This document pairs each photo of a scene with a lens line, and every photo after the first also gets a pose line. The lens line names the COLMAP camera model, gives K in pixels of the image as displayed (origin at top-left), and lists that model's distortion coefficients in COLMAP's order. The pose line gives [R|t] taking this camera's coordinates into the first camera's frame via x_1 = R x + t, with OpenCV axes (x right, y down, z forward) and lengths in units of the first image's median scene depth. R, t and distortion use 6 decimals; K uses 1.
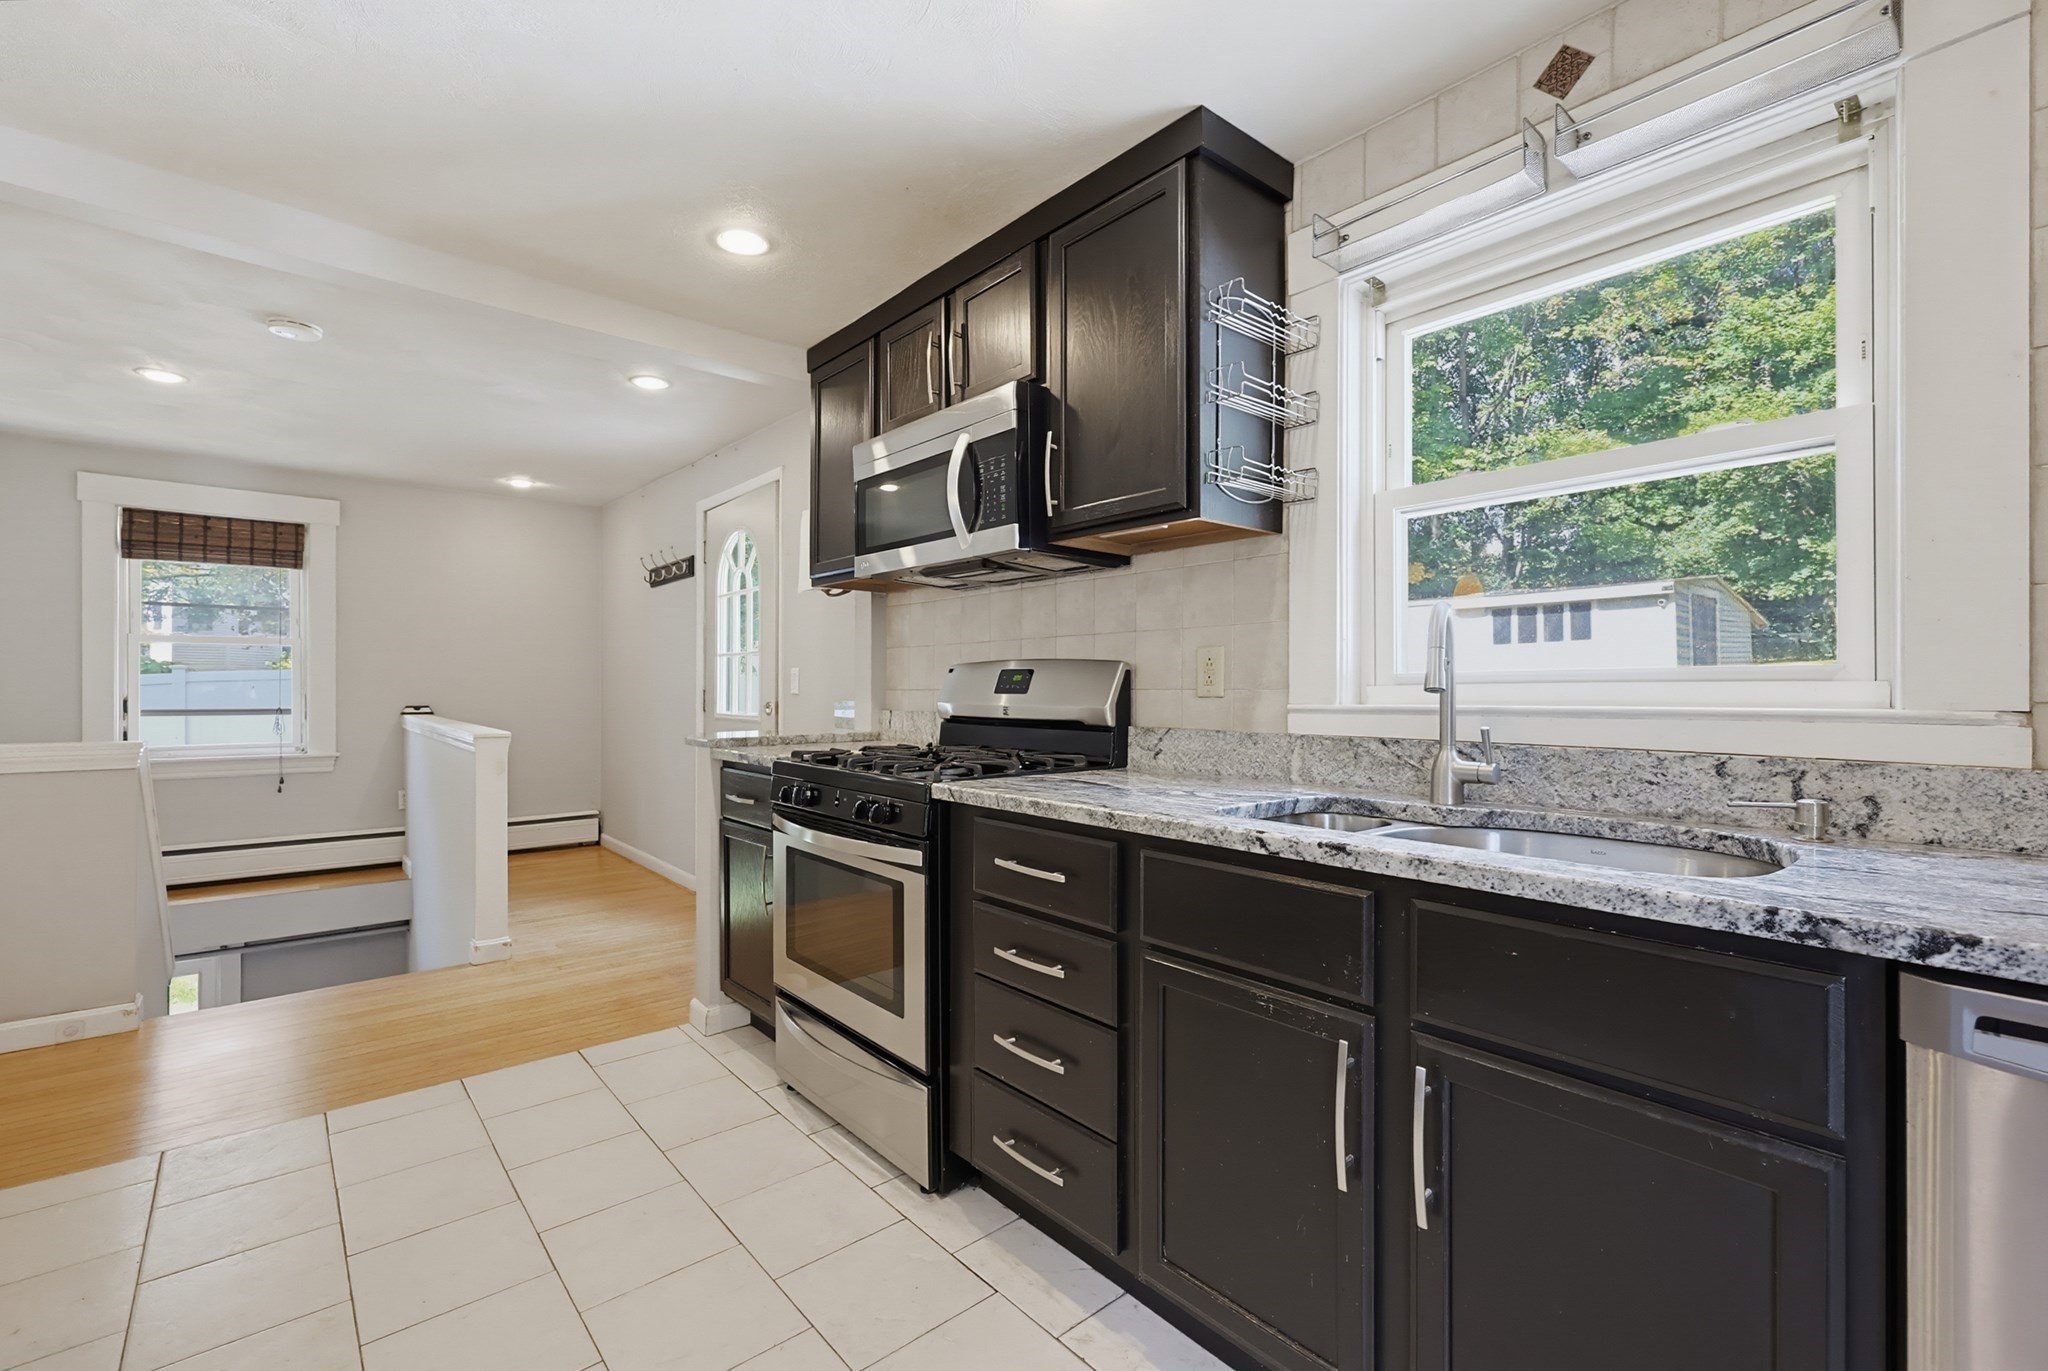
lens RADIAL K [[881.5, 0, 1020.0], [0, 881.5, 689.7], [0, 0, 1]] dist [-0.000256, 0.001562]
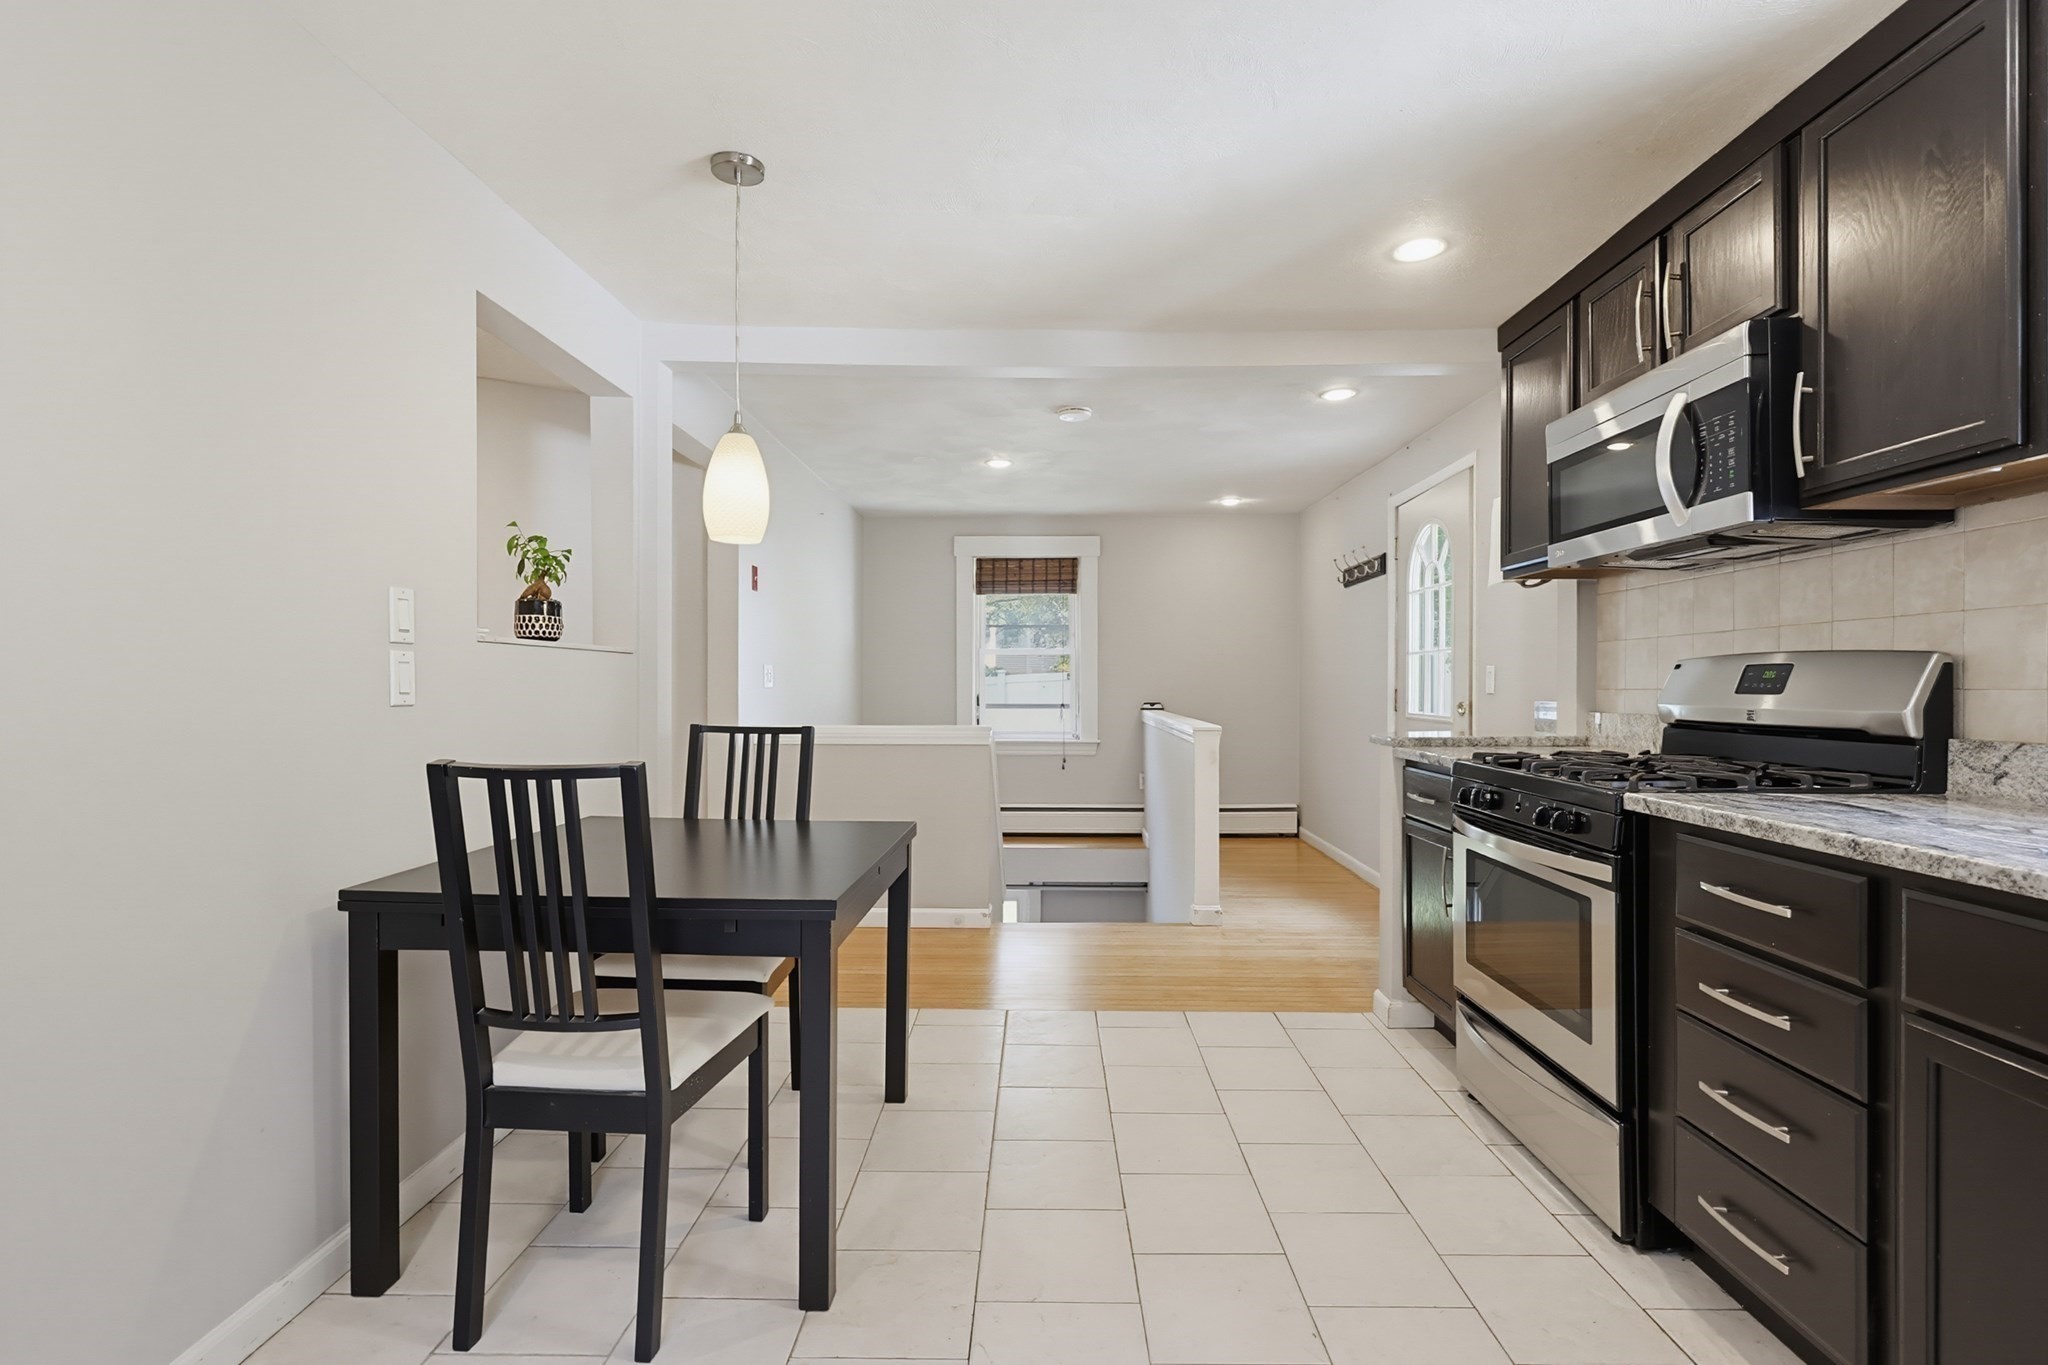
lens RADIAL K [[944.3, 0, 1029.6], [0, 944.3, 692.7], [0, 0, 1]] dist [-0.000300, 0.001309]
pose [[0.746415, 0.001525, -0.665479, 0.076455], [0.002038, 0.999987, 0.004578, -0.002617], [0.665478, -0.004774, 0.746403, -0.115573]]
